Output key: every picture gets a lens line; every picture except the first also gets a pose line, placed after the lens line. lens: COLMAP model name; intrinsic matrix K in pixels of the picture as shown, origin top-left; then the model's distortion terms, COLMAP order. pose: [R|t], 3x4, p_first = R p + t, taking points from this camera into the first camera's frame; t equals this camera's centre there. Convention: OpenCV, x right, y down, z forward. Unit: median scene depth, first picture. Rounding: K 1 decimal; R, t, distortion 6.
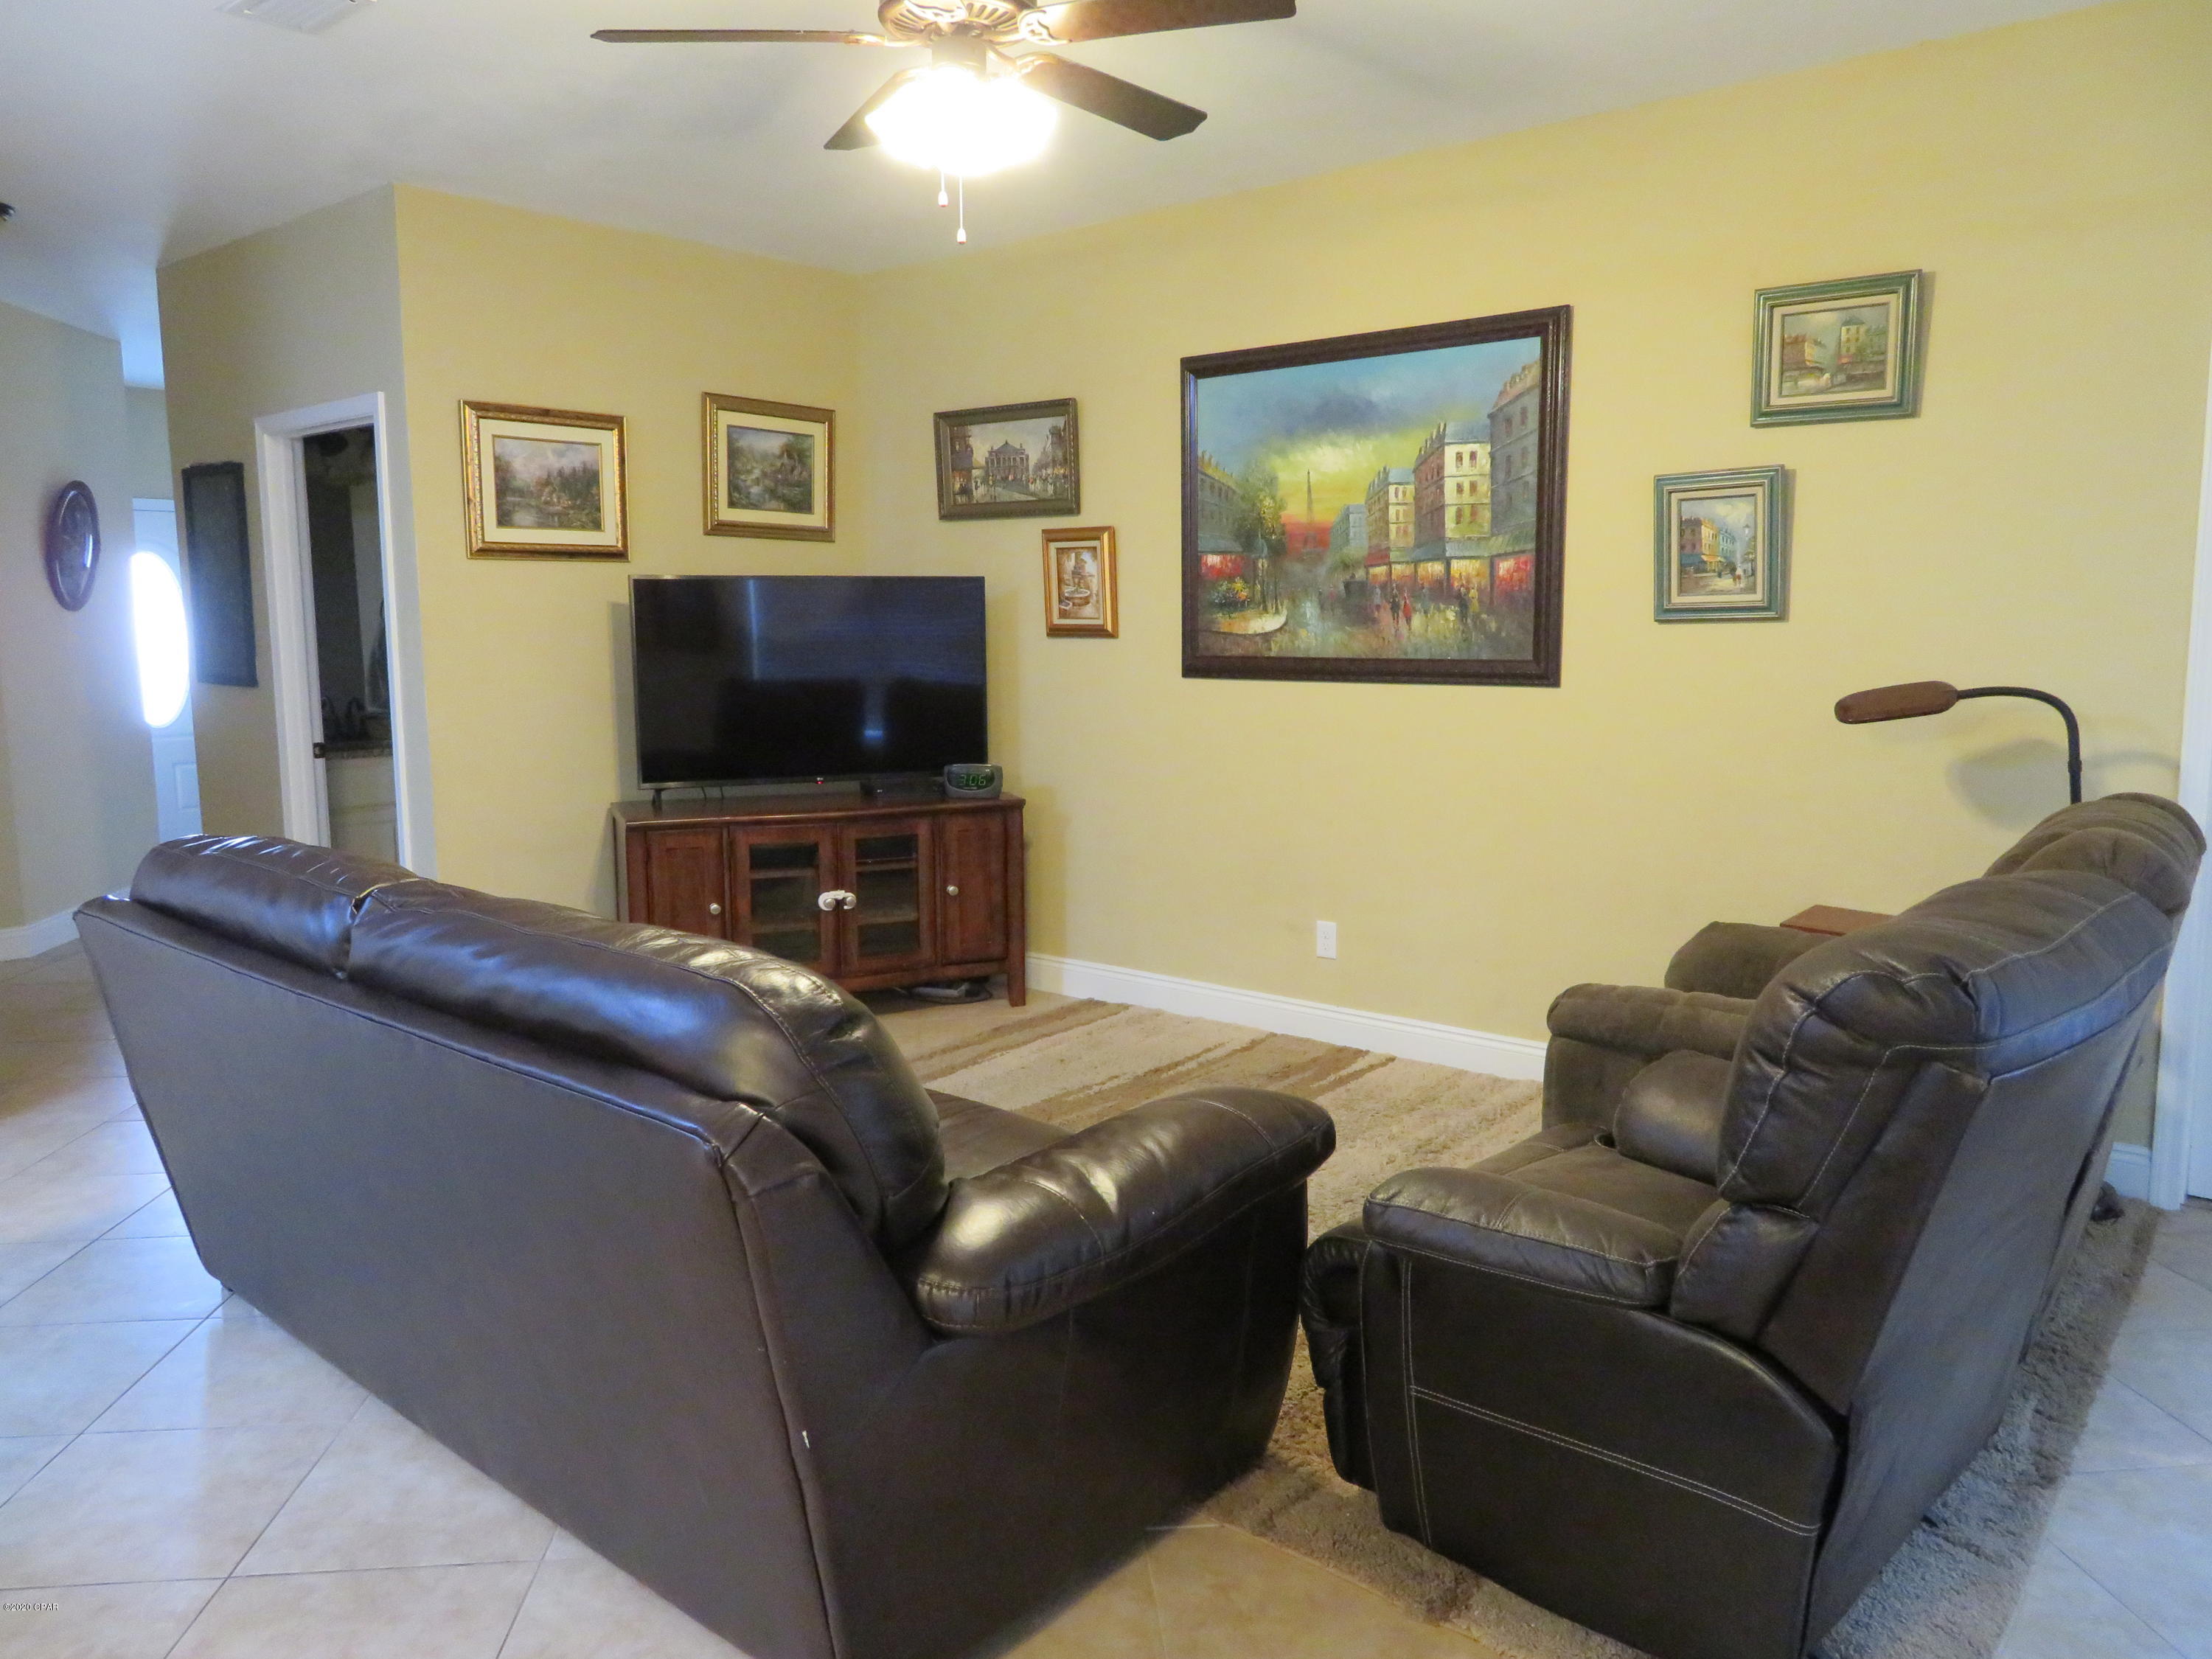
lens RADIAL K [[1578.8, 0, 1100.8], [0, 1578.8, 832.7], [0, 0, 1]] dist [-0.011862, 0.013476]
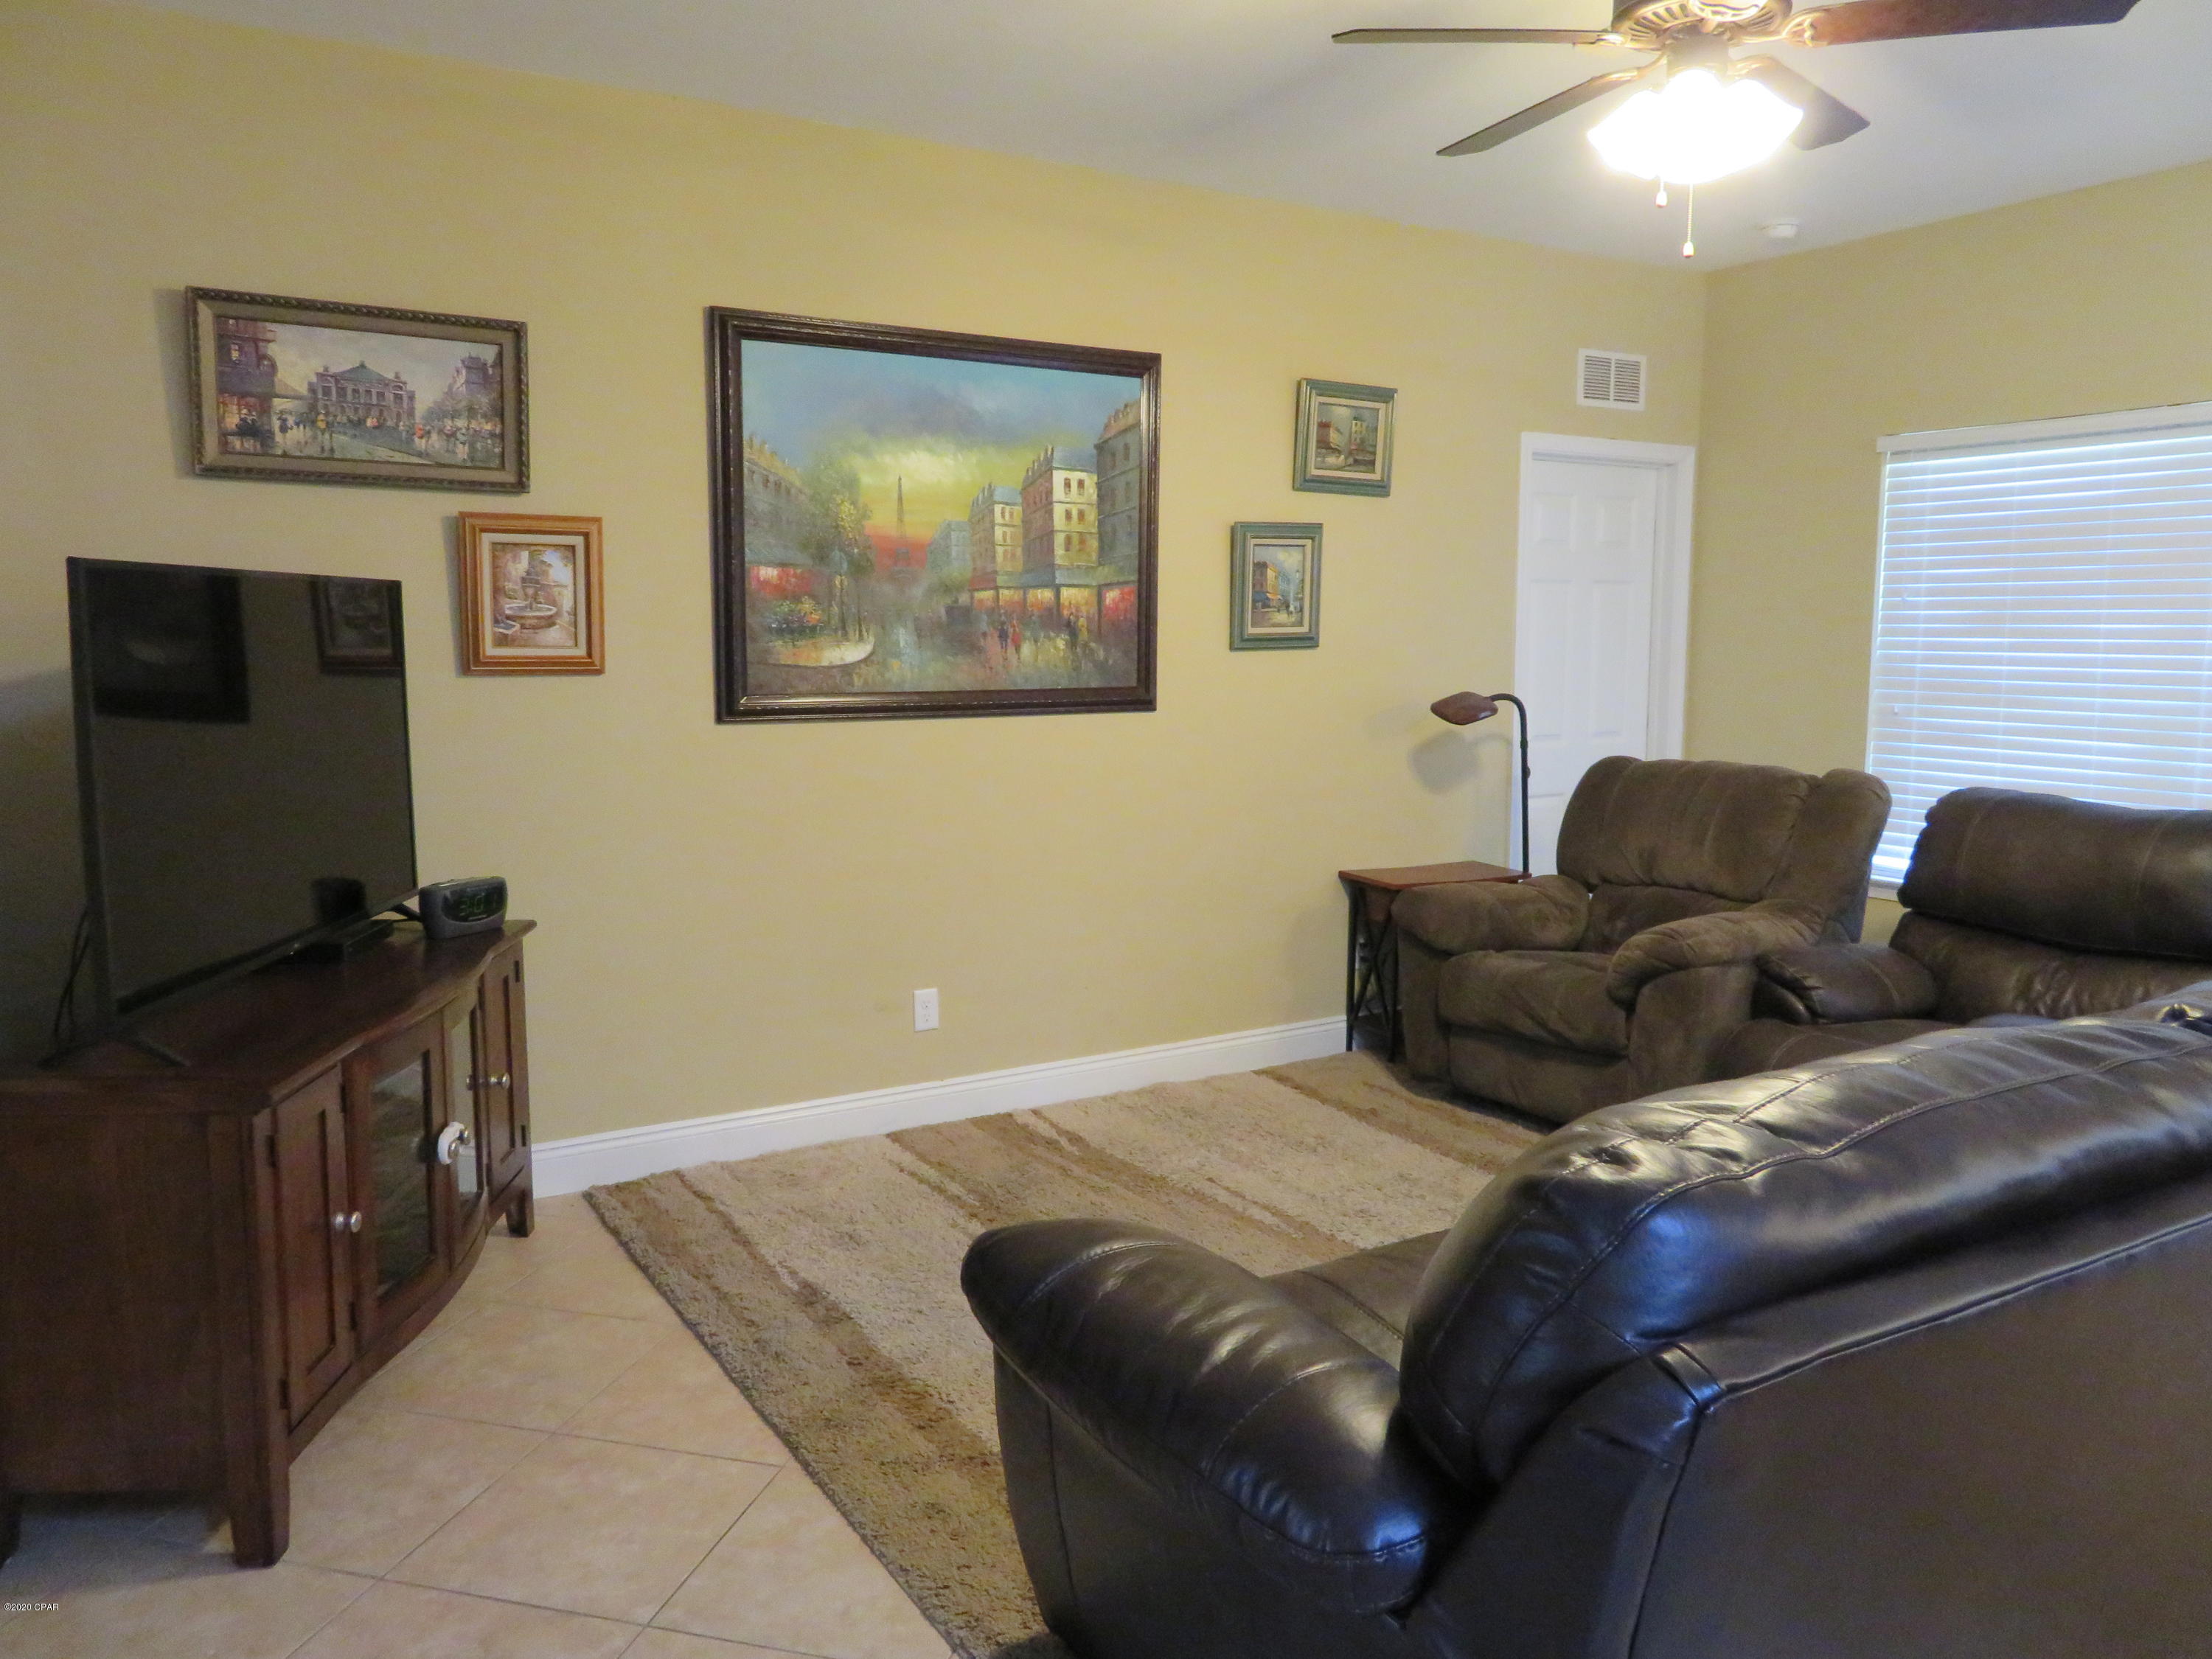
lens RADIAL K [[1578.8, 0, 1111.4], [0, 1578.8, 835.6], [0, 0, 1]] dist [-0.011862, 0.013476]
pose [[0.321301, -0.117719, 0.939632, -0.682698], [0.123090, 0.989017, 0.081816, -0.093575], [-0.938943, 0.089372, 0.332262, 0.636660]]
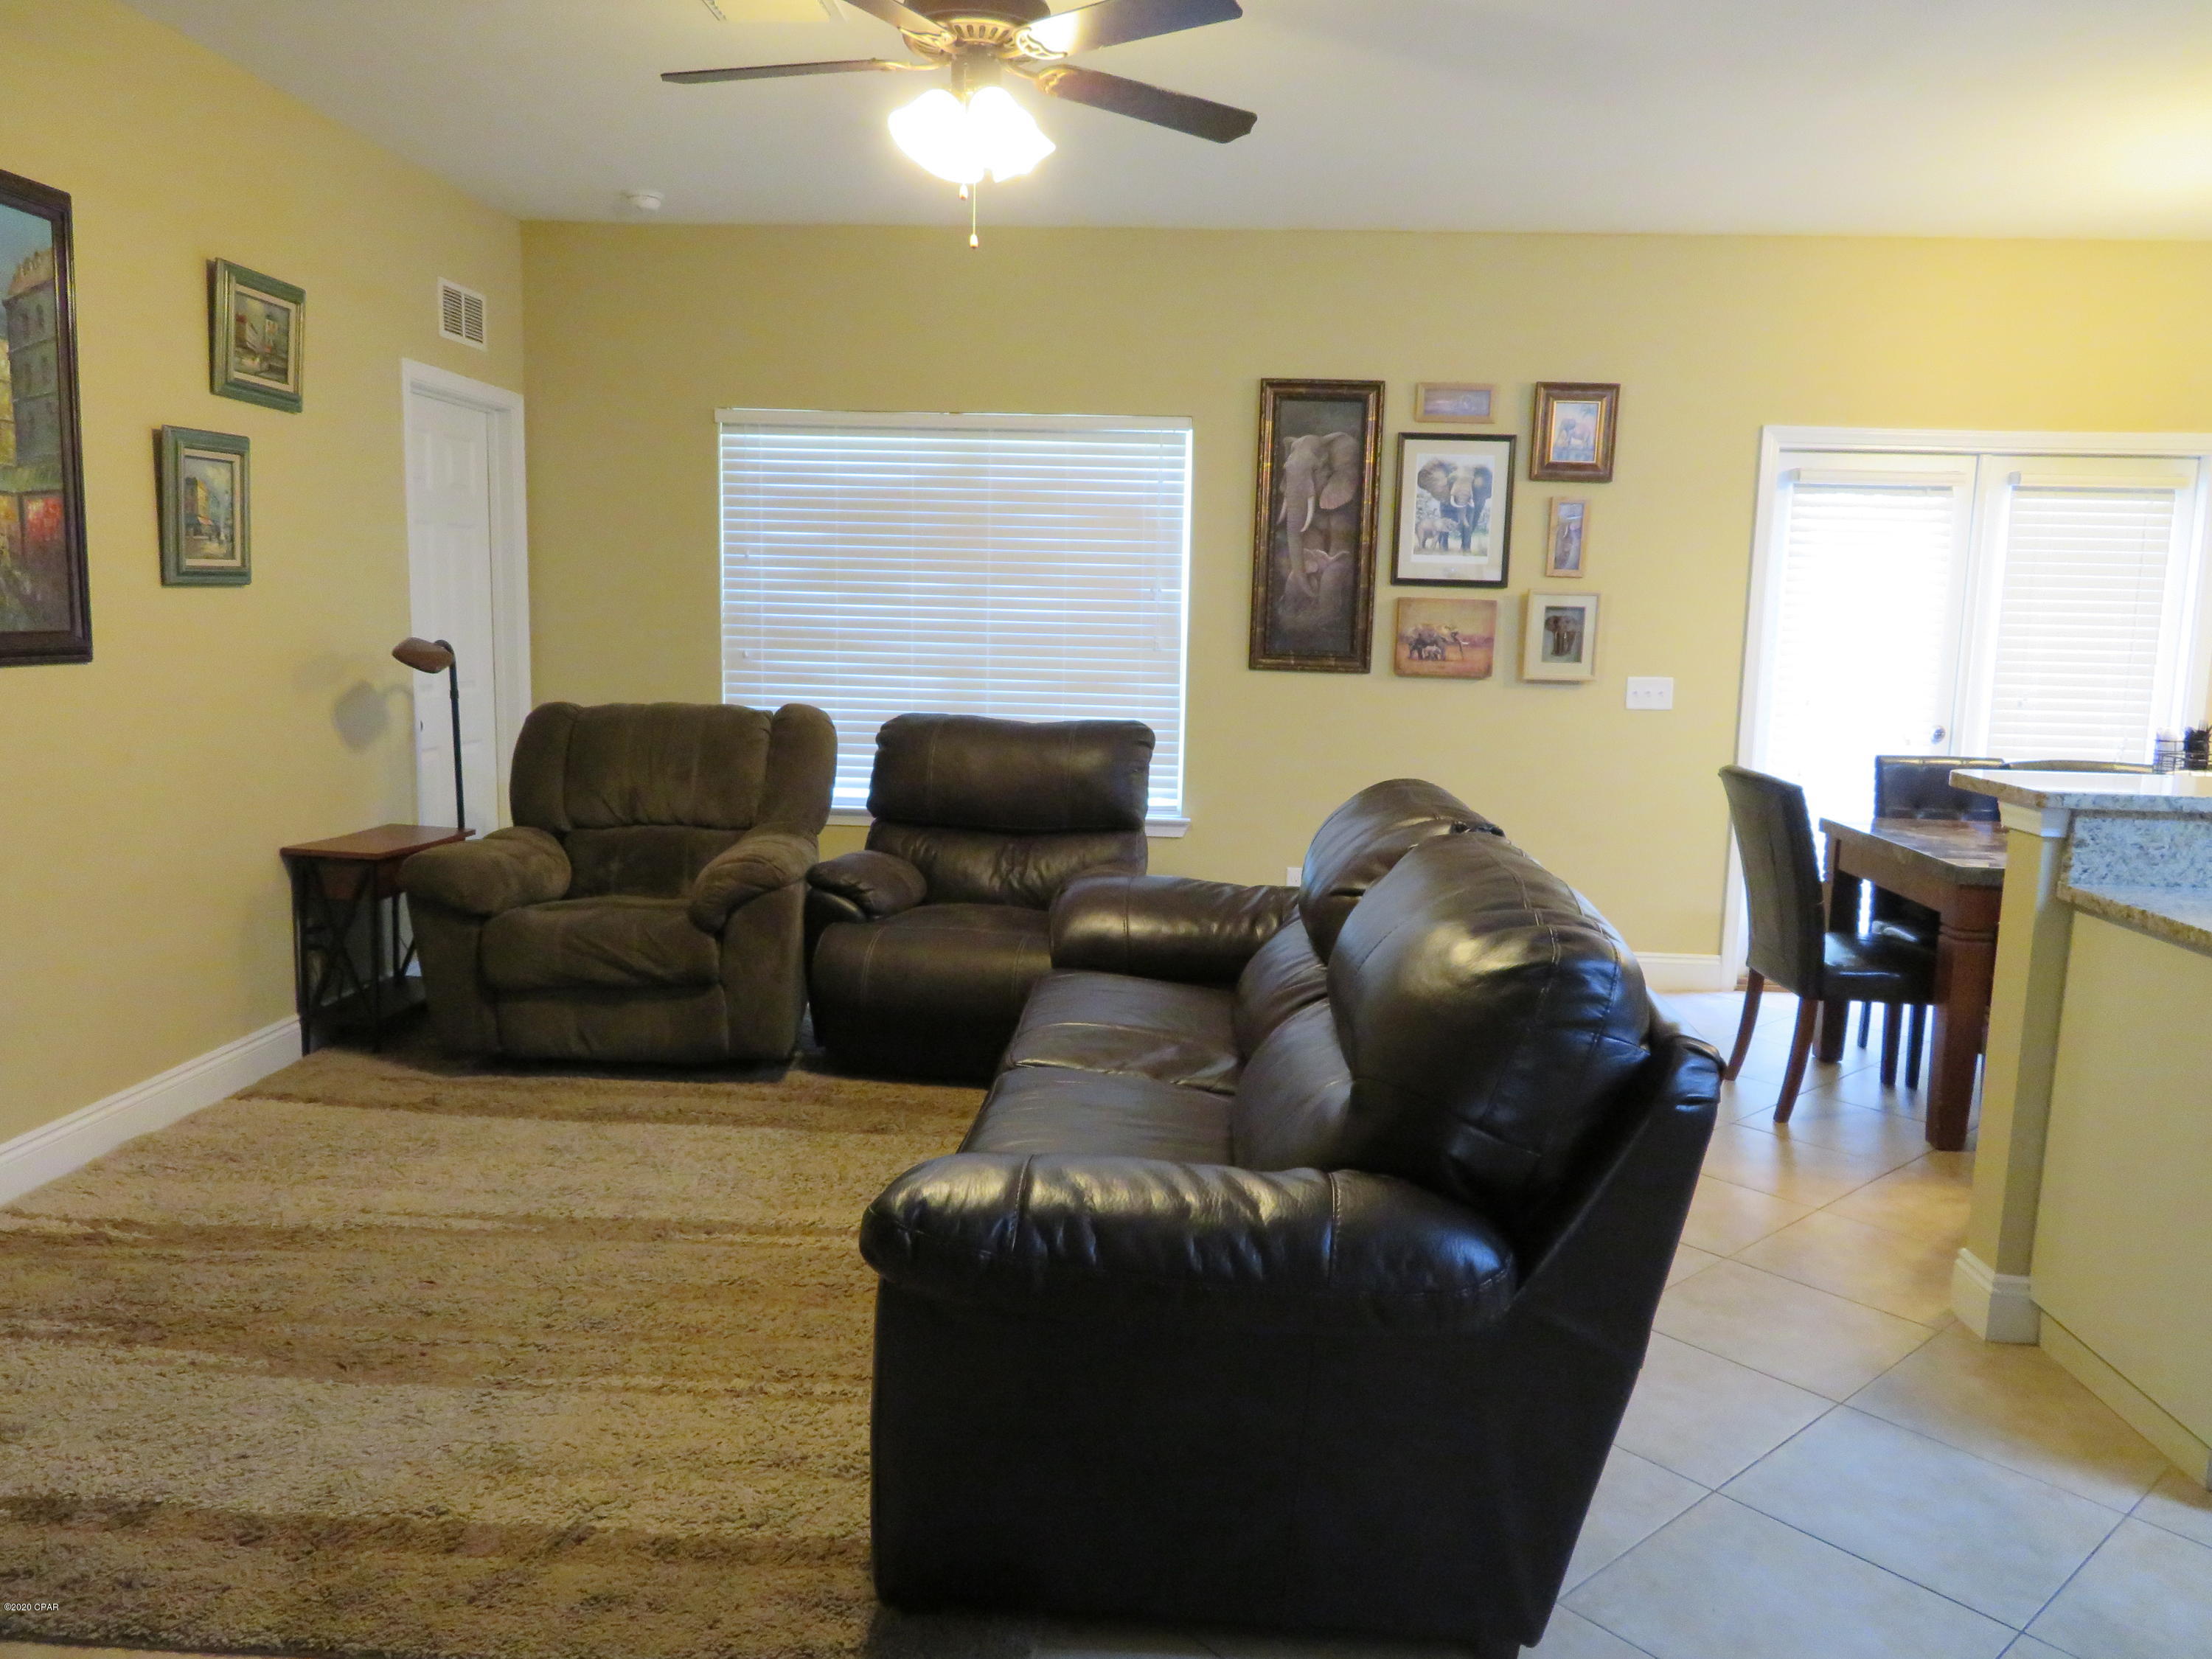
lens RADIAL K [[1578.8, 0, 1094.9], [0, 1578.8, 833.3], [0, 0, 1]] dist [-0.011862, 0.013476]
pose [[-0.589560, -0.122928, 0.798316, -0.638858], [0.085065, 0.973406, 0.212709, -0.126776], [-0.803233, 0.193313, -0.563424, 0.989586]]
